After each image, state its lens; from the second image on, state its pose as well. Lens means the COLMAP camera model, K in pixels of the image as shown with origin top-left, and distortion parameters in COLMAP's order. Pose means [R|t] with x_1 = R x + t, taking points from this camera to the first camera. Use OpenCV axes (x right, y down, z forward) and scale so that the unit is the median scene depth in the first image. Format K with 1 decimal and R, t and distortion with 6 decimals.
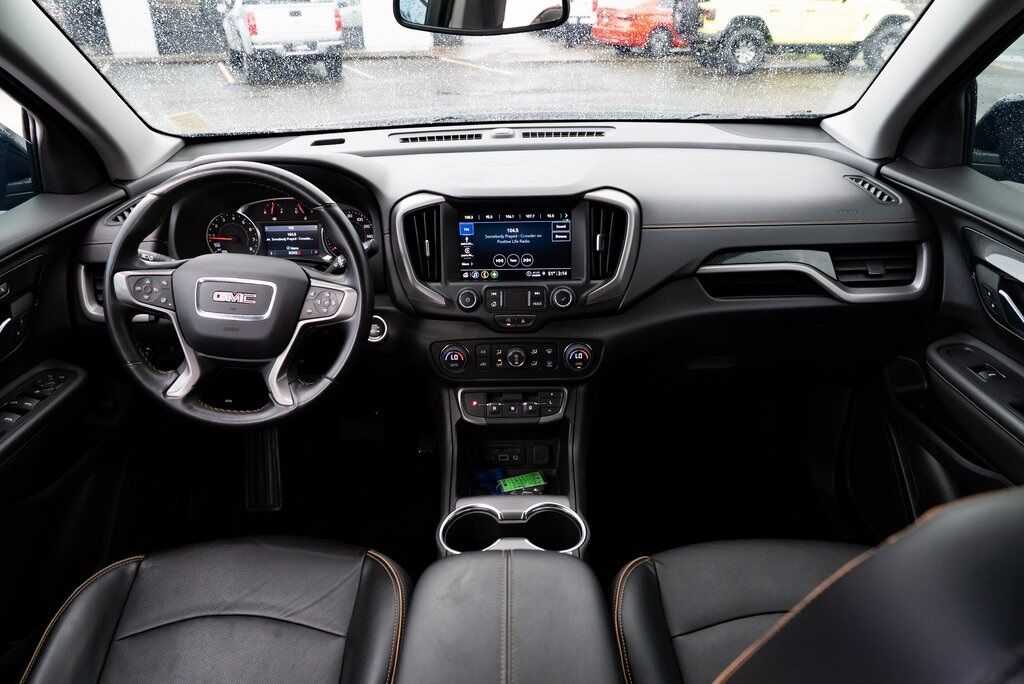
lens RADIAL K [[698.8, 0, 510.9], [0, 698.8, 337.1], [0, 0, 1]] dist [-0.032128, 0.017885]
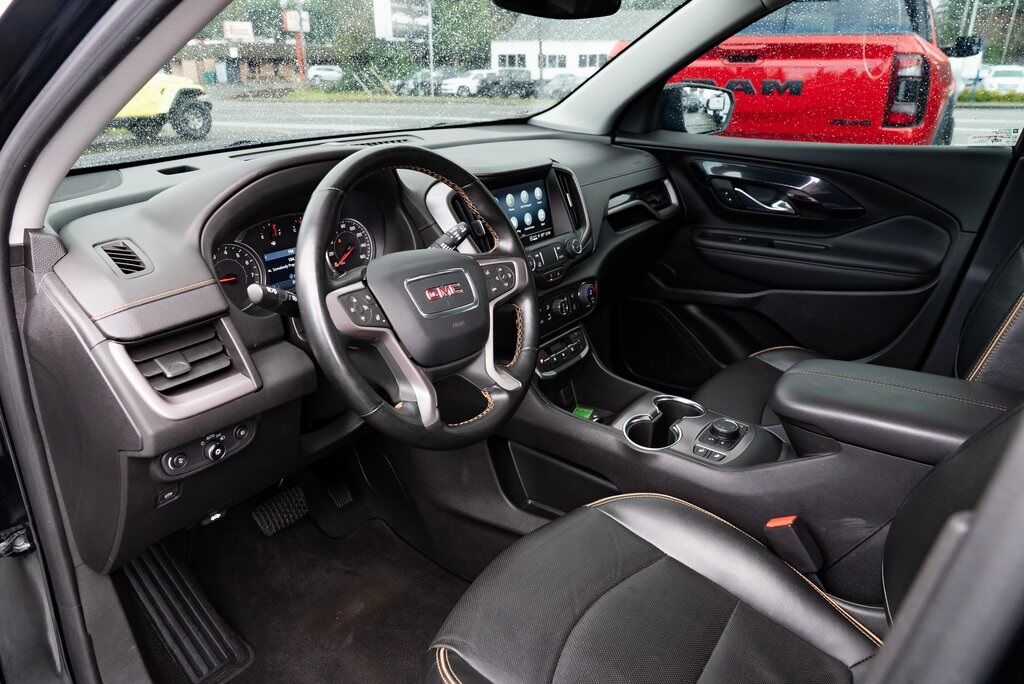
lens RADIAL K [[698.8, 0, 519.1], [0, 698.8, 338.5], [0, 0, 1]] dist [-0.032128, 0.017885]
pose [[0.578550, -0.275949, 0.767549, -0.898558], [0.350677, 0.933772, 0.071383, -0.027340], [-0.736414, 0.227863, 0.637003, 0.331581]]
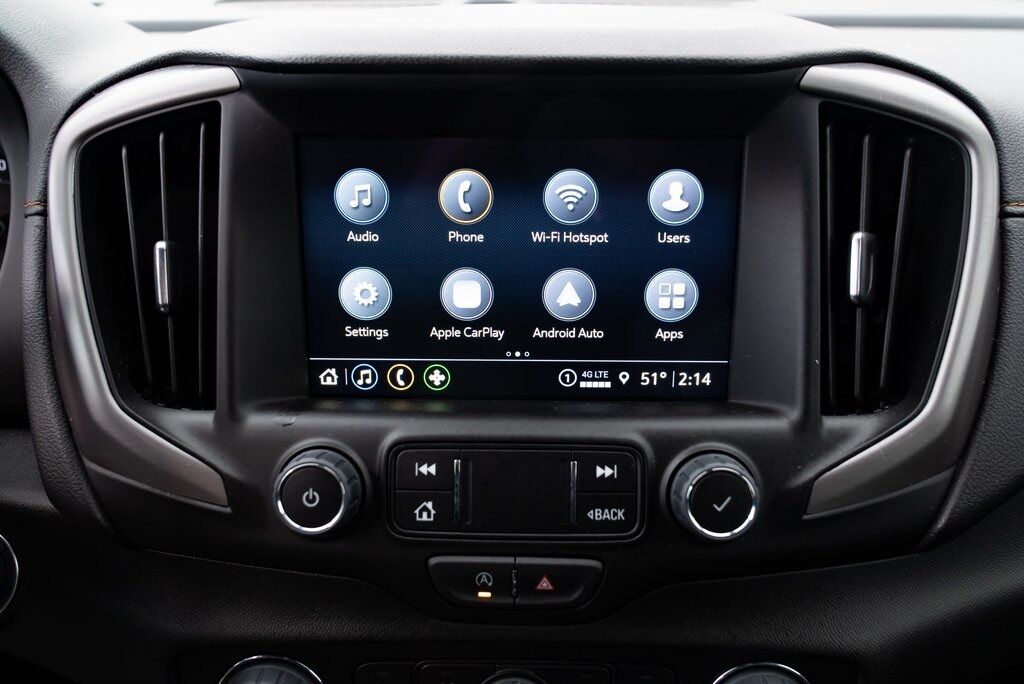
lens RADIAL K [[792.7, 0, 516.6], [0, 792.7, 340.0], [0, 0, 1]] dist [-0.019921, 0.017091]
pose [[0.999692, 0.020449, 0.014066, 0.002043], [-0.019948, 0.999190, -0.034943, -0.094309], [-0.014769, 0.034652, 0.999290, 0.701372]]
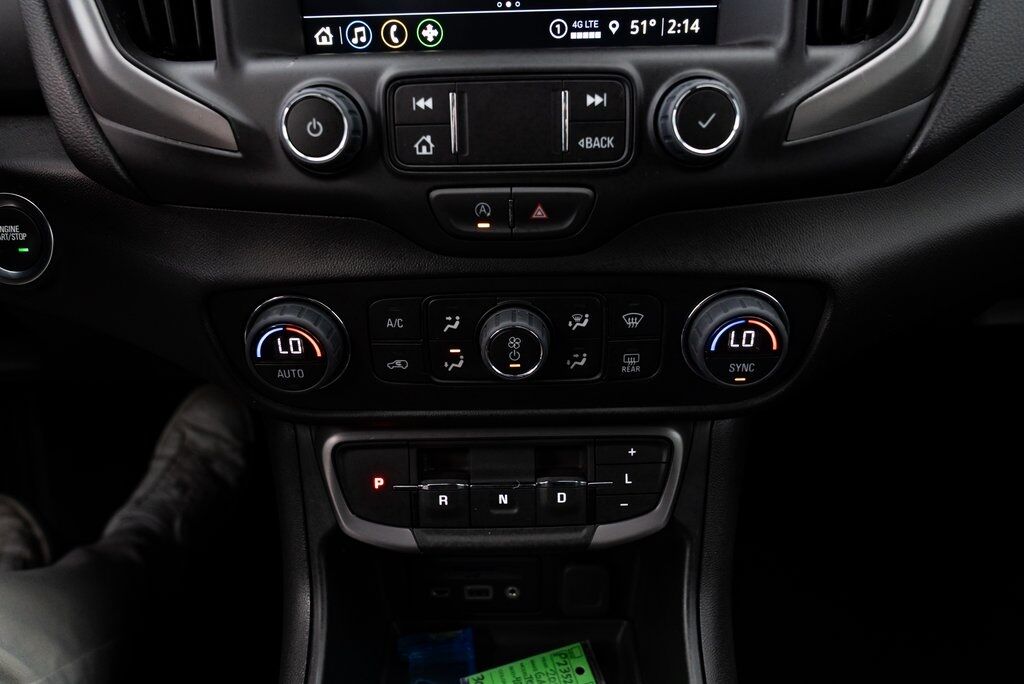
lens RADIAL K [[749.6, 0, 510.5], [0, 749.6, 340.2], [0, 0, 1]] dist [-0.028612, 0.021922]
pose [[0.999907, -0.010521, 0.008723, 0.003671], [0.008589, 0.980237, 0.197640, -0.030489], [-0.010630, -0.197546, 0.980236, 0.696572]]
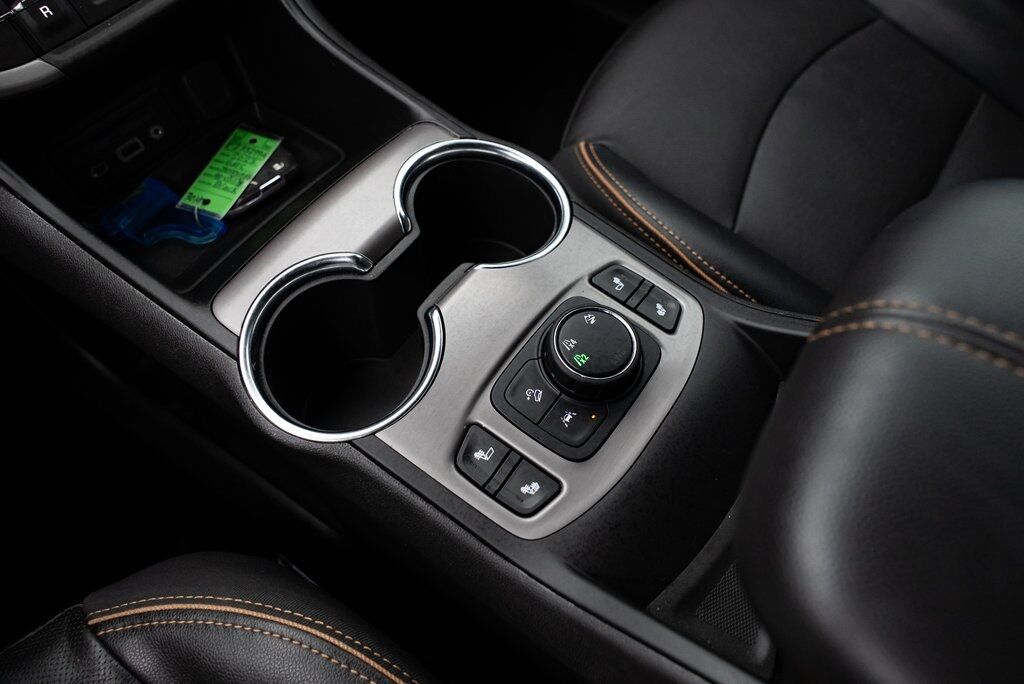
lens RADIAL K [[726.6, 0, 511.1], [0, 726.6, 335.8], [0, 0, 1]] dist [-0.000873, 0.006478]
pose [[0.590100, -0.669554, 0.451087, -0.141852], [0.319269, 0.706730, 0.631348, 0.066737], [-0.741518, -0.228541, 0.630809, 0.620534]]
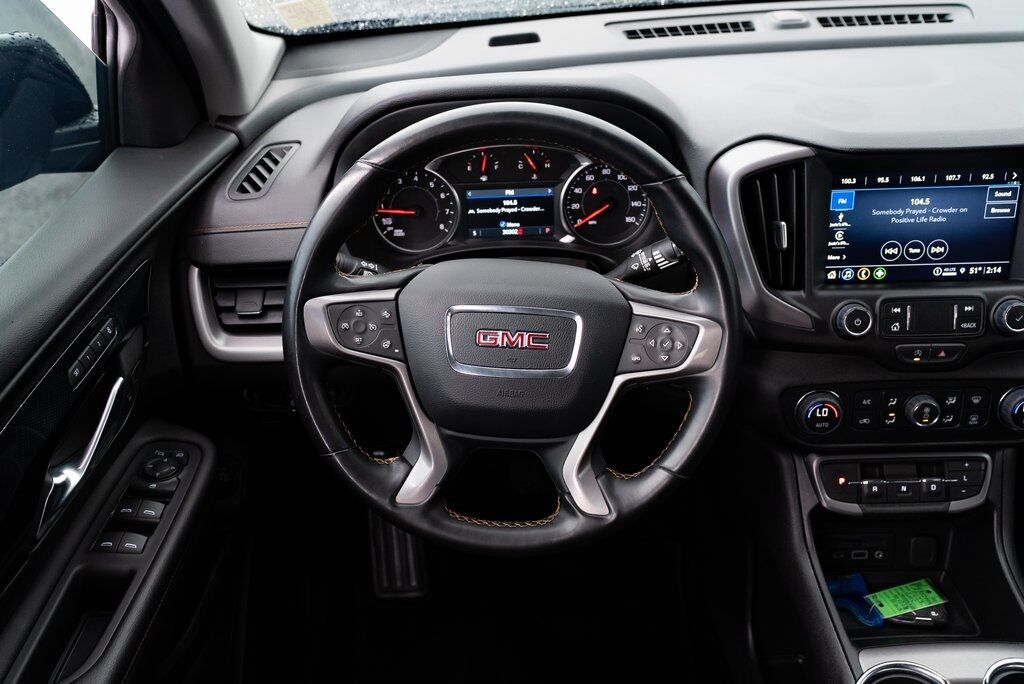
lens RADIAL K [[912.7, 0, 508.3], [0, 912.7, 339.3], [0, 0, 1]] dist [-0.017674, 0.044890]
pose [[0.999827, -0.015810, -0.009840, -0.341069], [0.016628, 0.995848, 0.089505, -0.109352], [0.008384, -0.089653, 0.995938, 0.201878]]
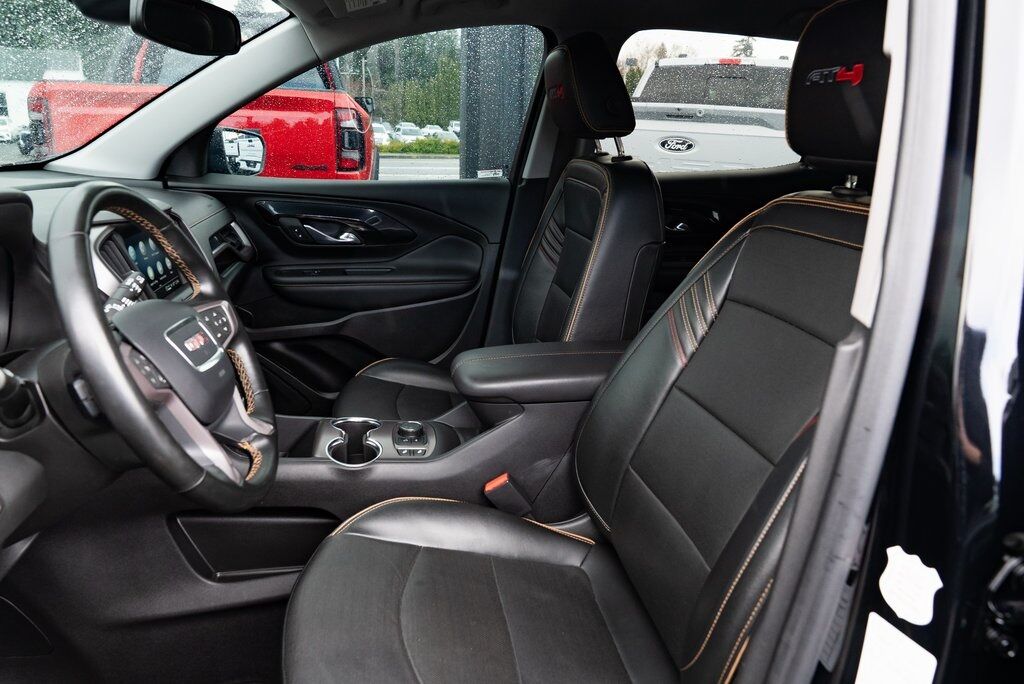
lens RADIAL K [[698.8, 0, 522.4], [0, 698.8, 321.4], [0, 0, 1]] dist [-0.032128, 0.017885]
pose [[-0.178378, -0.243660, 0.953316, -1.051725], [0.403770, 0.865399, 0.296740, -0.140549], [-0.897302, 0.437852, -0.055985, 0.609923]]
